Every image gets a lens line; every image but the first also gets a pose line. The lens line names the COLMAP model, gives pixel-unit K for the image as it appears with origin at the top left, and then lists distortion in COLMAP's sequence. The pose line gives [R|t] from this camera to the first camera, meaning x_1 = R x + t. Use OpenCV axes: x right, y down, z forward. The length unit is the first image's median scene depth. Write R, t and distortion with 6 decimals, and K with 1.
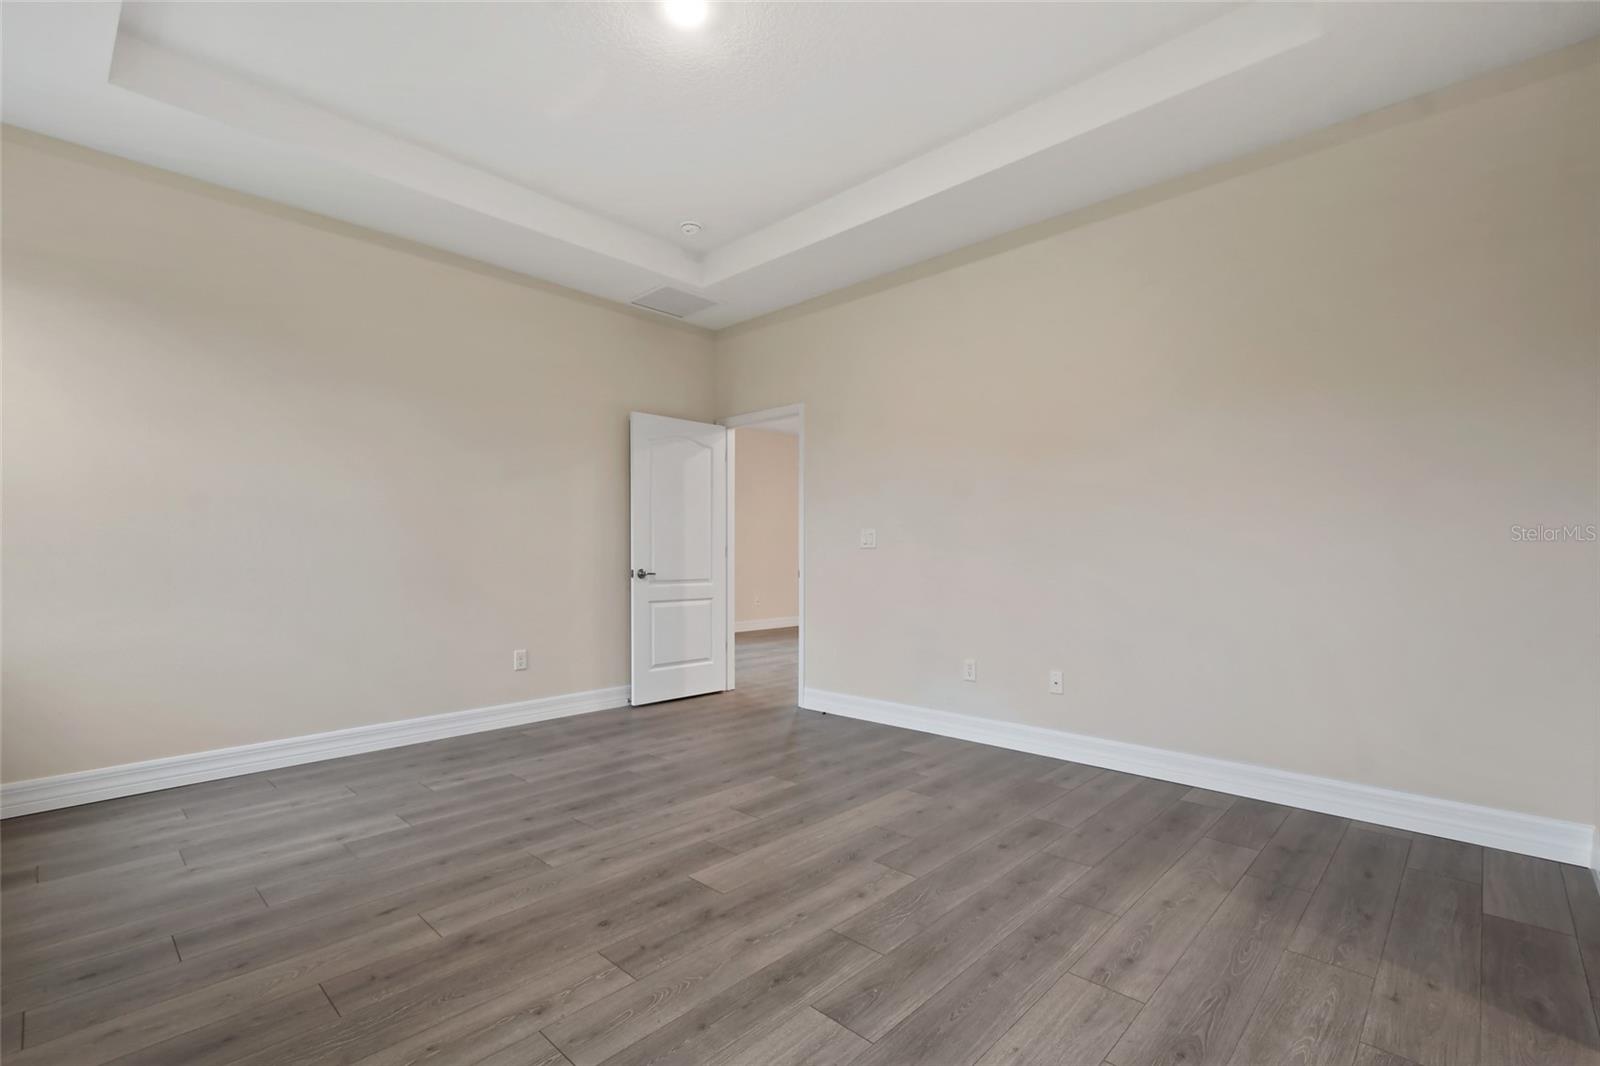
lens RADIAL K [[705.4, 0, 808.5], [0, 705.4, 552.0], [0, 0, 1]] dist [0.007472, -0.000203]
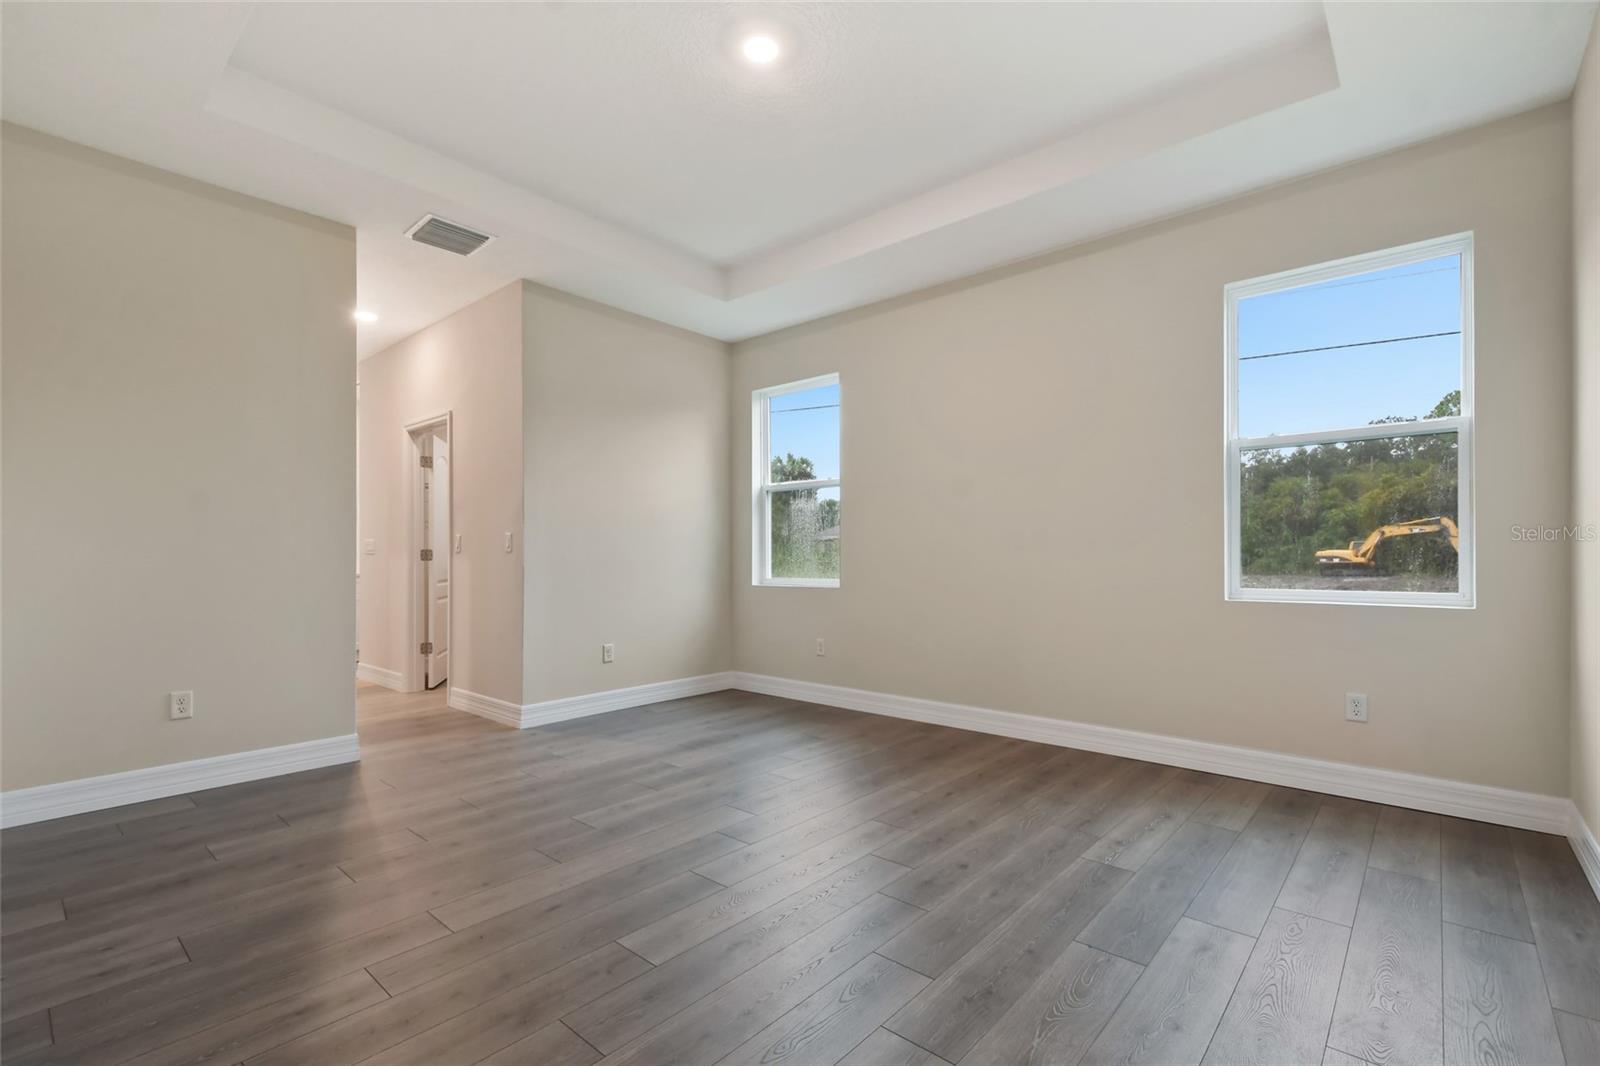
lens RADIAL K [[710.9, 0, 800.7], [0, 710.9, 553.6], [0, 0, 1]] dist [0.000410, -0.000621]
pose [[-0.999667, 0.003129, -0.025622, -0.221911], [0.003347, 0.999958, -0.008486, 0.009575], [0.025595, -0.008569, -0.999636, 2.285738]]
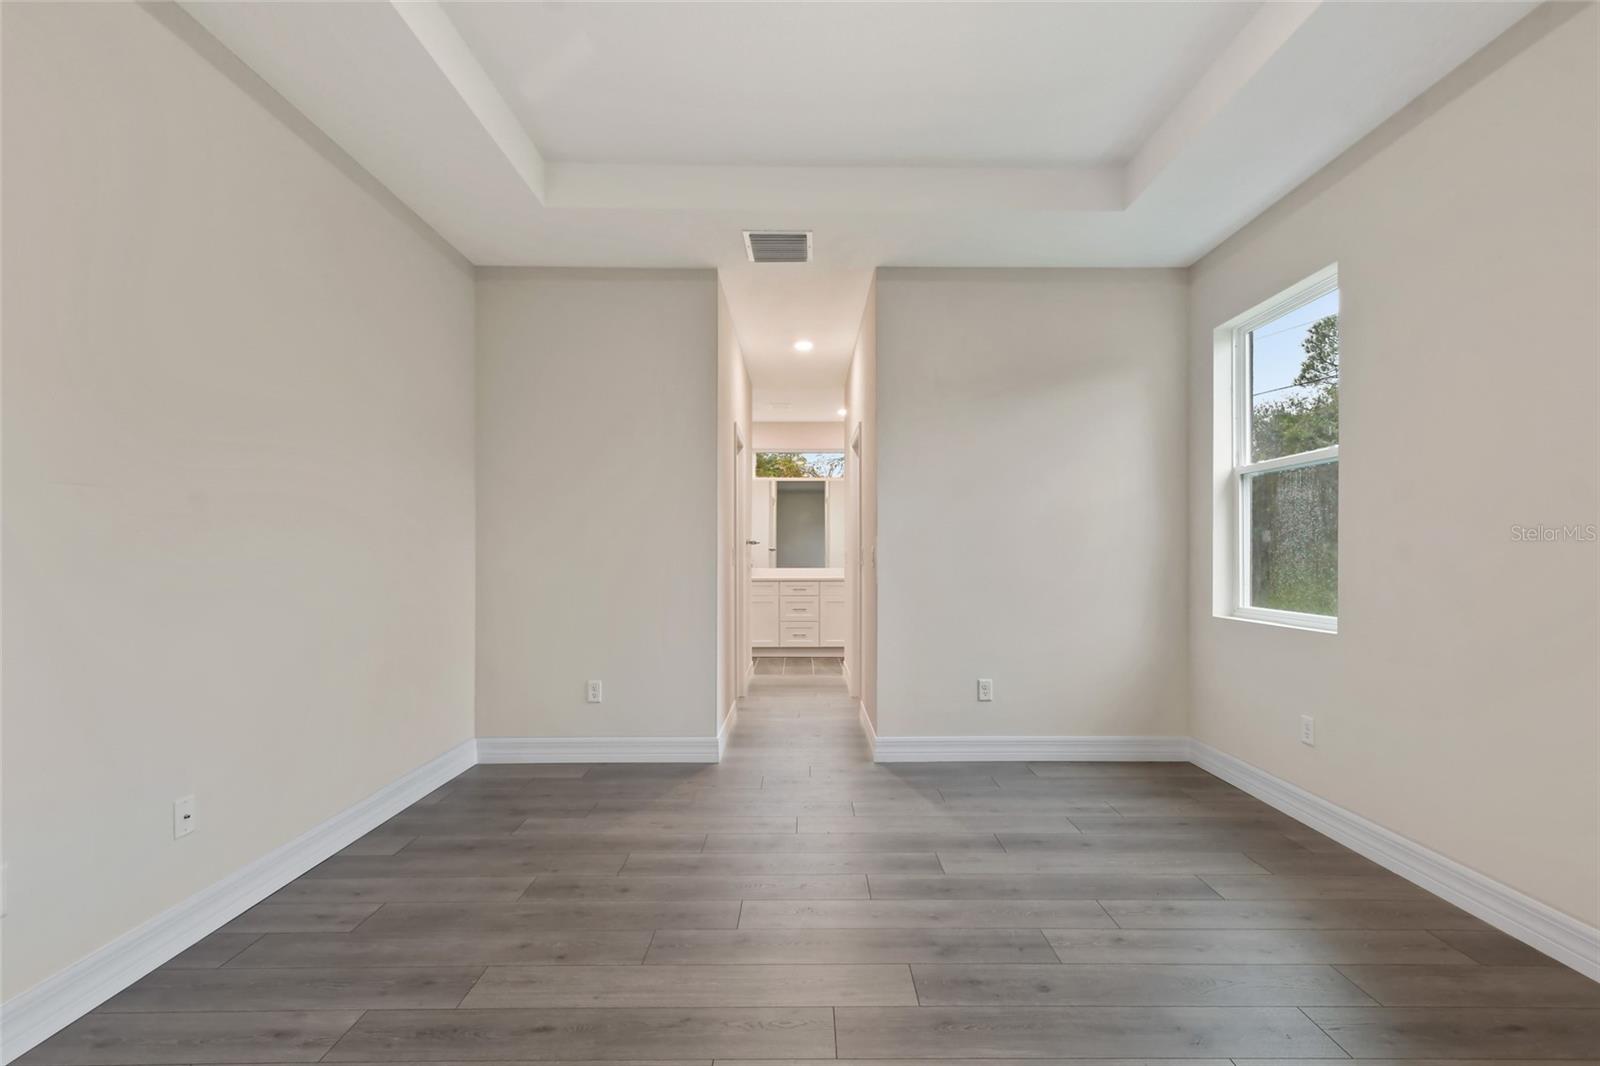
lens RADIAL K [[705.4, 0, 808.5], [0, 705.4, 552.0], [0, 0, 1]] dist [0.007472, -0.000203]
pose [[-0.682220, 0.003158, 0.731140, -0.675895], [0.000095, 0.999991, -0.004230, -0.045749], [-0.731147, -0.002817, -0.682215, 1.652848]]
